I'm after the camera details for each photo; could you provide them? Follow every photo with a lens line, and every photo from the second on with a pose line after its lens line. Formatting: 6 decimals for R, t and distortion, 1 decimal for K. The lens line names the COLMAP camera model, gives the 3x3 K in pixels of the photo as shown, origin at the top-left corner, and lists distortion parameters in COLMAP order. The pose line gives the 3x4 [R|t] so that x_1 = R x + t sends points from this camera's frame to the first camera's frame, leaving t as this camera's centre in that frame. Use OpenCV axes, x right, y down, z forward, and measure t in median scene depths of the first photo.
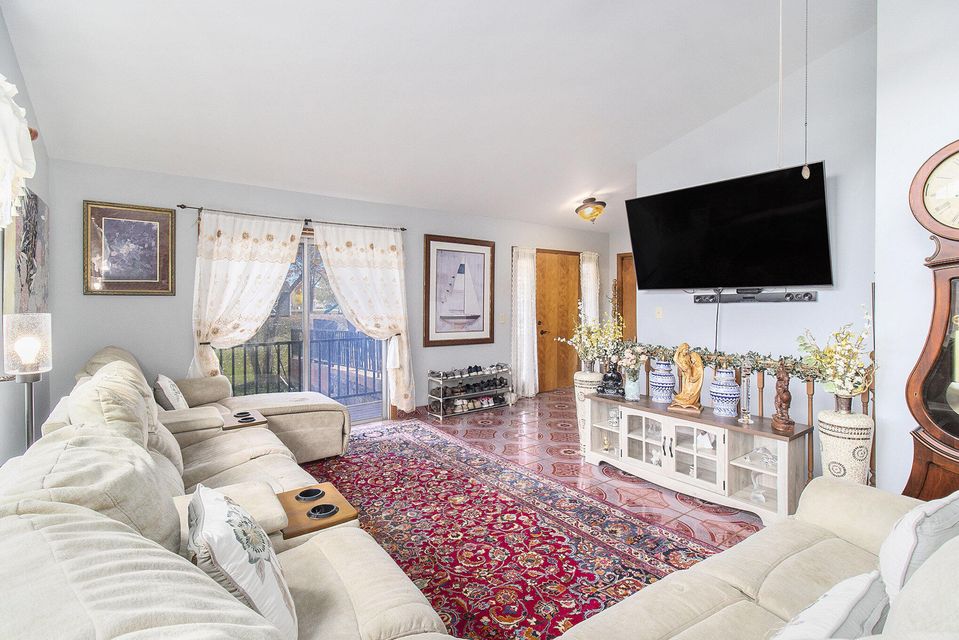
lens RADIAL K [[447.8, 0, 472.7], [0, 447.8, 303.8], [0, 0, 1]] dist [-0.003357, -0.010715]
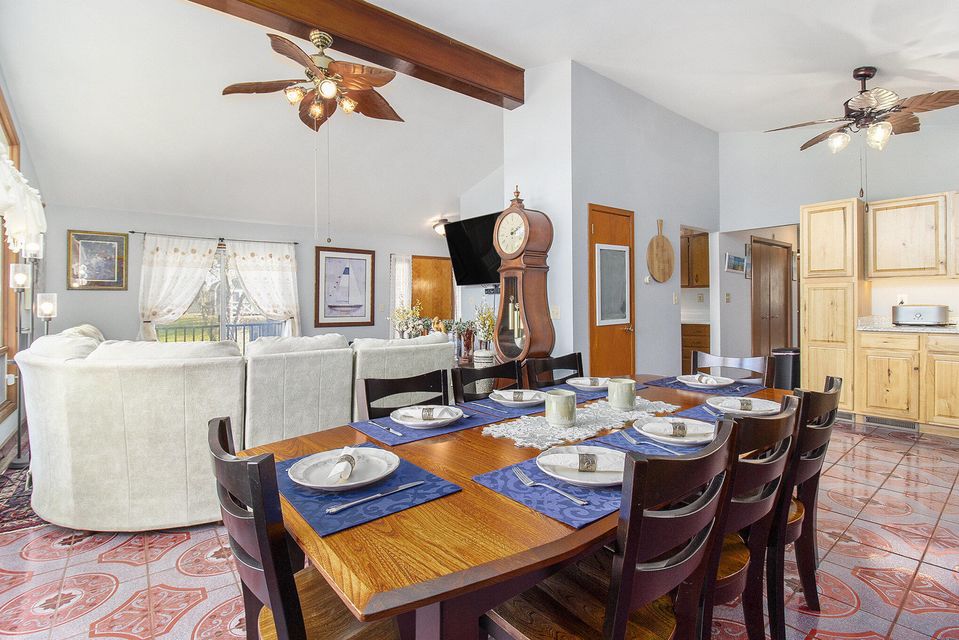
lens RADIAL K [[445.1, 0, 482.8], [0, 445.1, 295.8], [0, 0, 1]] dist [-0.035385, -0.000488]
pose [[0.998573, -0.005869, 0.053086, 0.409162], [0.006672, 0.999866, -0.014965, 0.027036], [-0.052991, 0.015298, 0.998478, -0.478867]]
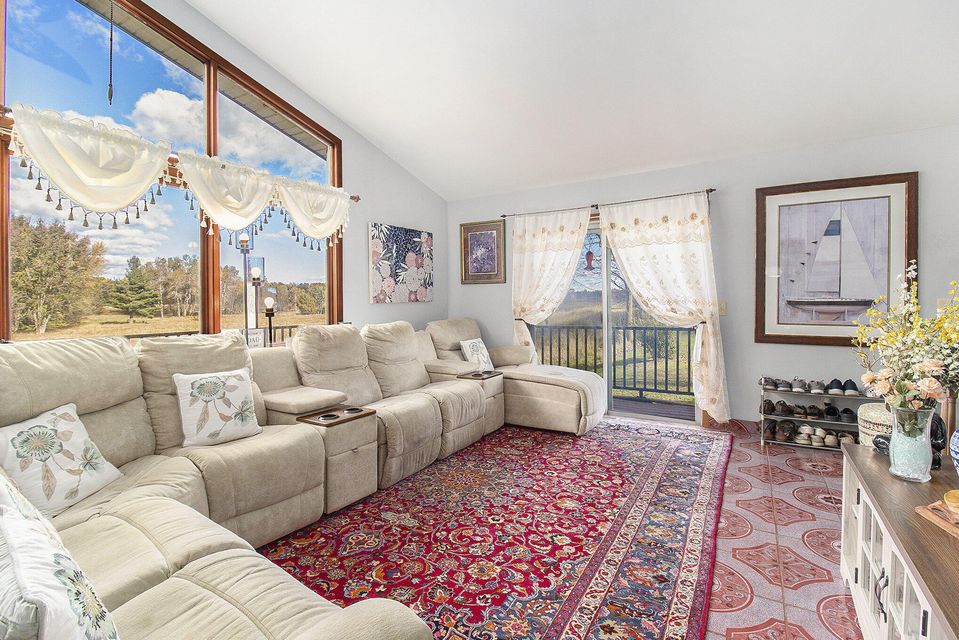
lens RADIAL K [[447.8, 0, 472.7], [0, 447.8, 303.8], [0, 0, 1]] dist [-0.003357, -0.010715]
pose [[0.369205, 0.003057, -0.929343, 0.487724], [0.004939, 0.999974, 0.005252, 0.032561], [0.929335, -0.006529, 0.369180, 0.358327]]
